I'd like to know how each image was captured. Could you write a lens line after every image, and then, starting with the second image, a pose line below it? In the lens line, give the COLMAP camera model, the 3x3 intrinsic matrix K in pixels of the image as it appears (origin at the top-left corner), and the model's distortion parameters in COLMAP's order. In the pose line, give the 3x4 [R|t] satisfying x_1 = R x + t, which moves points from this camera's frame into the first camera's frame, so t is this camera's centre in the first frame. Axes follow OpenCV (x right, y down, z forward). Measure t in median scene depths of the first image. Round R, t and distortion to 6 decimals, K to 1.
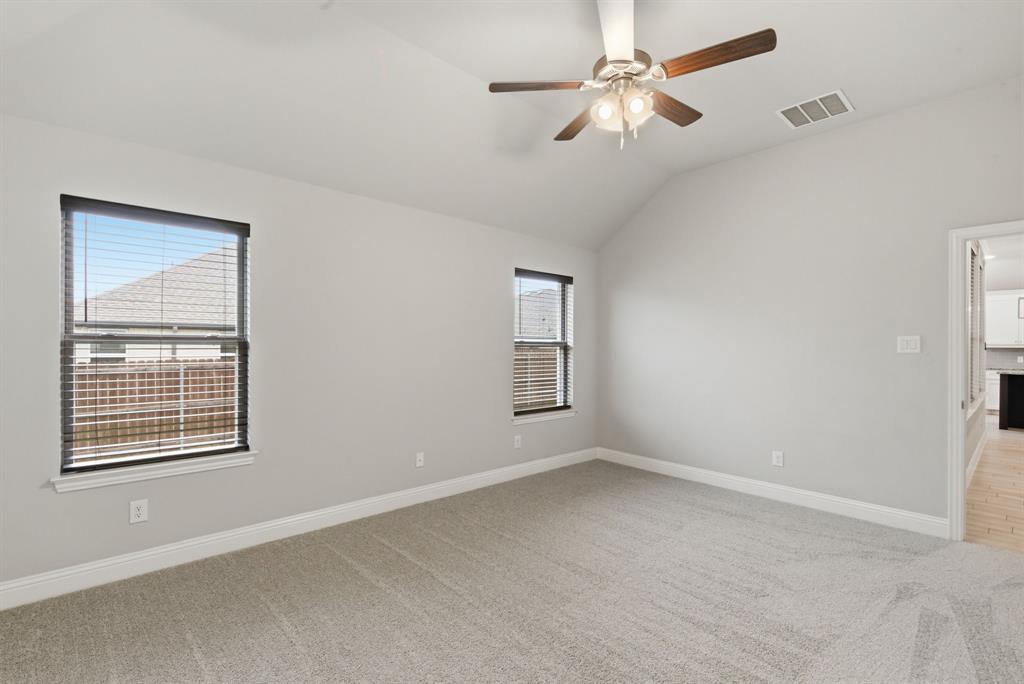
lens RADIAL K [[471.2, 0, 506.1], [0, 471.2, 346.2], [0, 0, 1]] dist [0.001181, 0.000038]
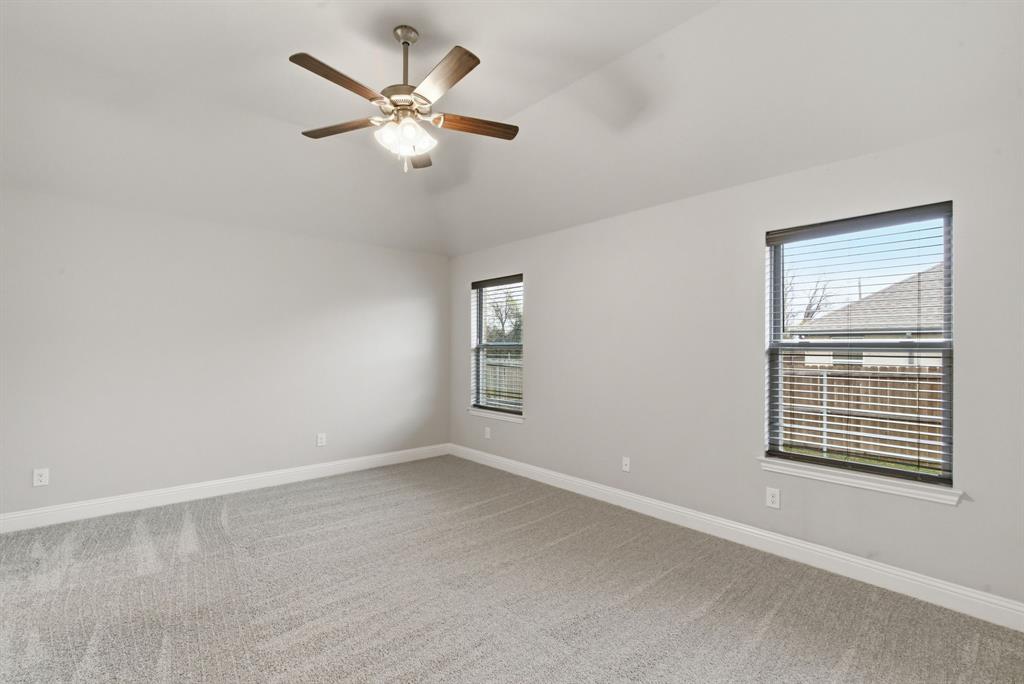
lens RADIAL K [[502.1, 0, 514.0], [0, 502.1, 344.6], [0, 0, 1]] dist [0.001807, -0.000170]
pose [[-0.041114, -0.011841, -0.999084, 0.407367], [-0.010497, 0.999880, -0.011419, 0.001476], [0.999099, 0.010018, -0.041233, 0.370331]]
